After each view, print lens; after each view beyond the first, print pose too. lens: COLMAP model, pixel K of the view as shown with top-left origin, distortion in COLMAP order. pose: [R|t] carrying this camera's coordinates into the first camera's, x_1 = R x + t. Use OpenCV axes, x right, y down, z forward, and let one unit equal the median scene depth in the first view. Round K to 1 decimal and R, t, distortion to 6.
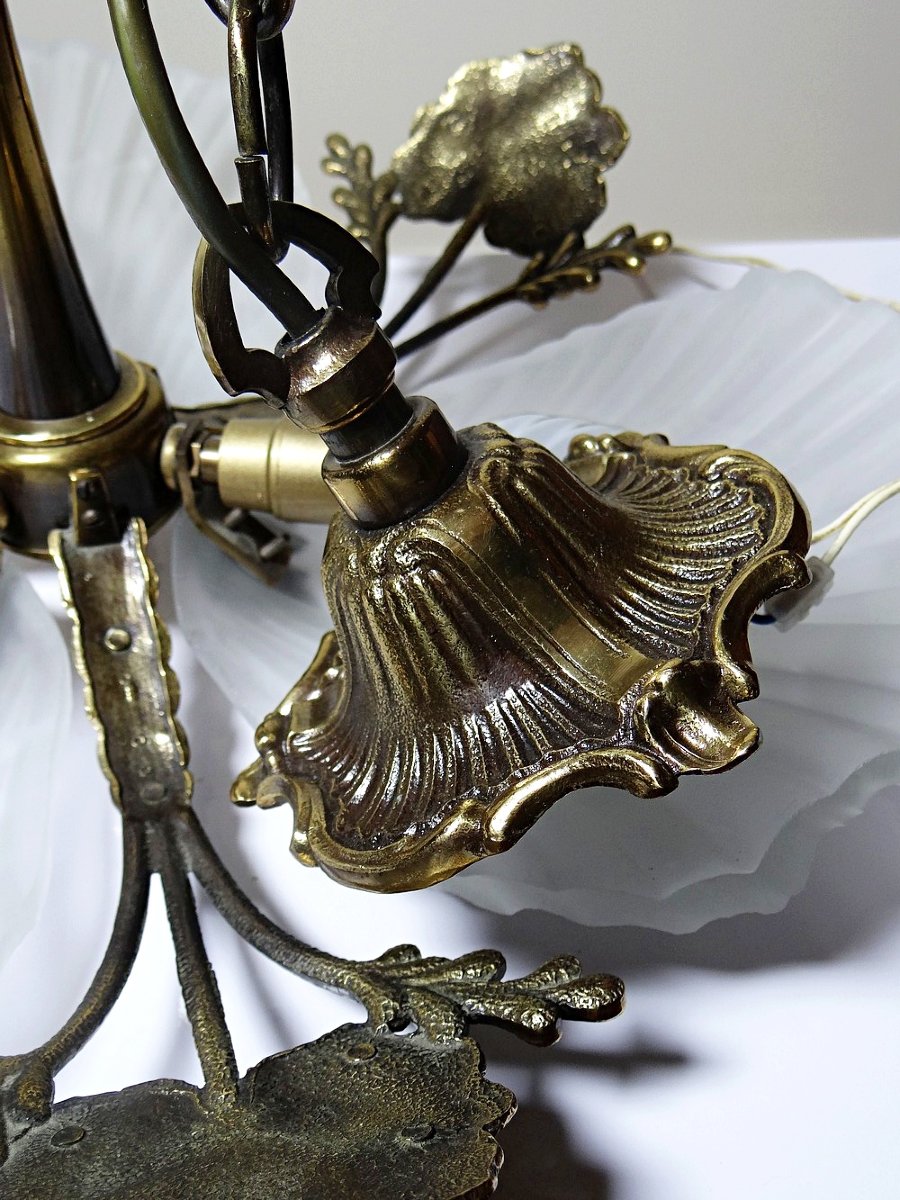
lens RADIAL K [[1247.5, 0, 450.0], [0, 1247.5, 600.0], [0, 0, 1]] dist [-0.011520, -0.009043]
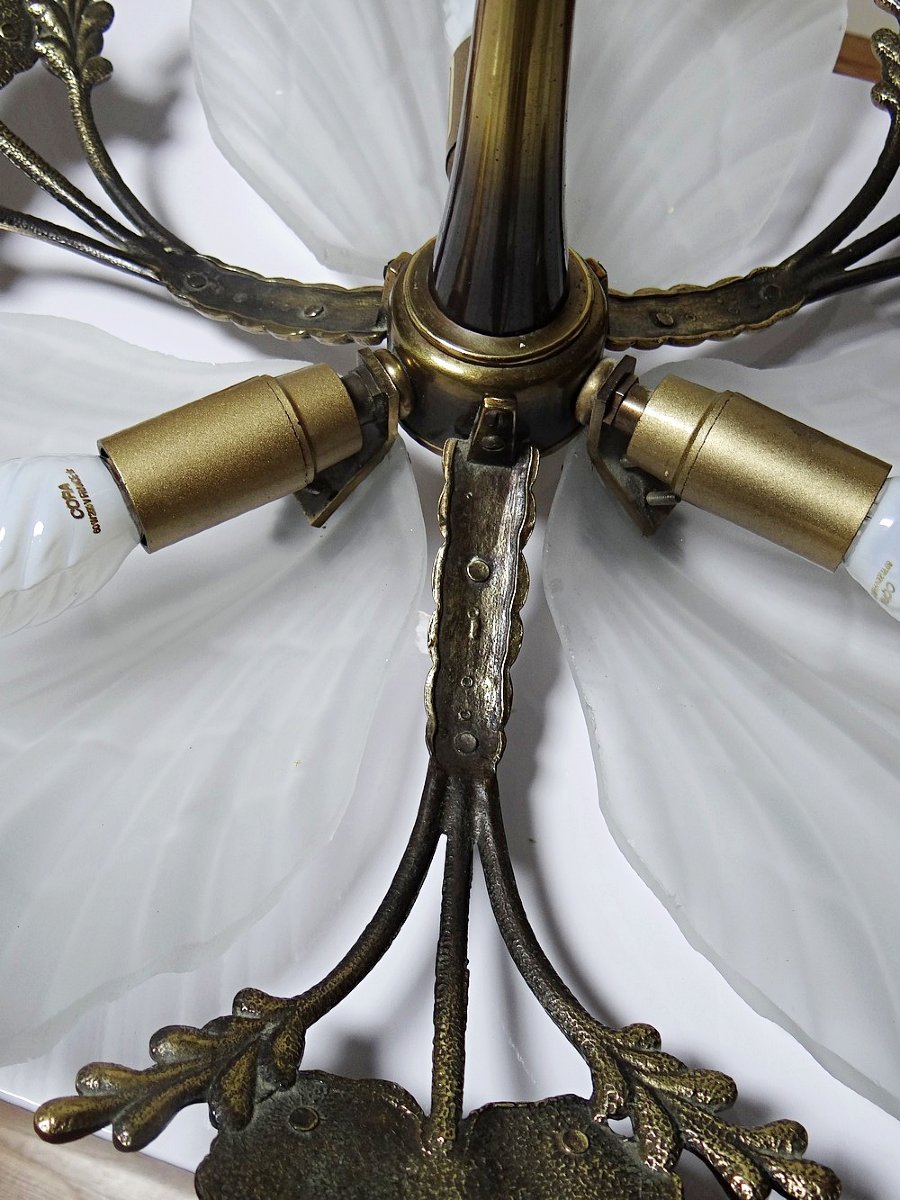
lens RADIAL K [[1247.5, 0, 450.0], [0, 1247.5, 600.0], [0, 0, 1]] dist [-0.011520, -0.009043]
pose [[0.916916, 0.360075, -0.172078, -0.126077], [-0.290863, 0.898193, 0.329619, -0.301023], [0.273246, -0.252182, 0.928300, 0.092341]]
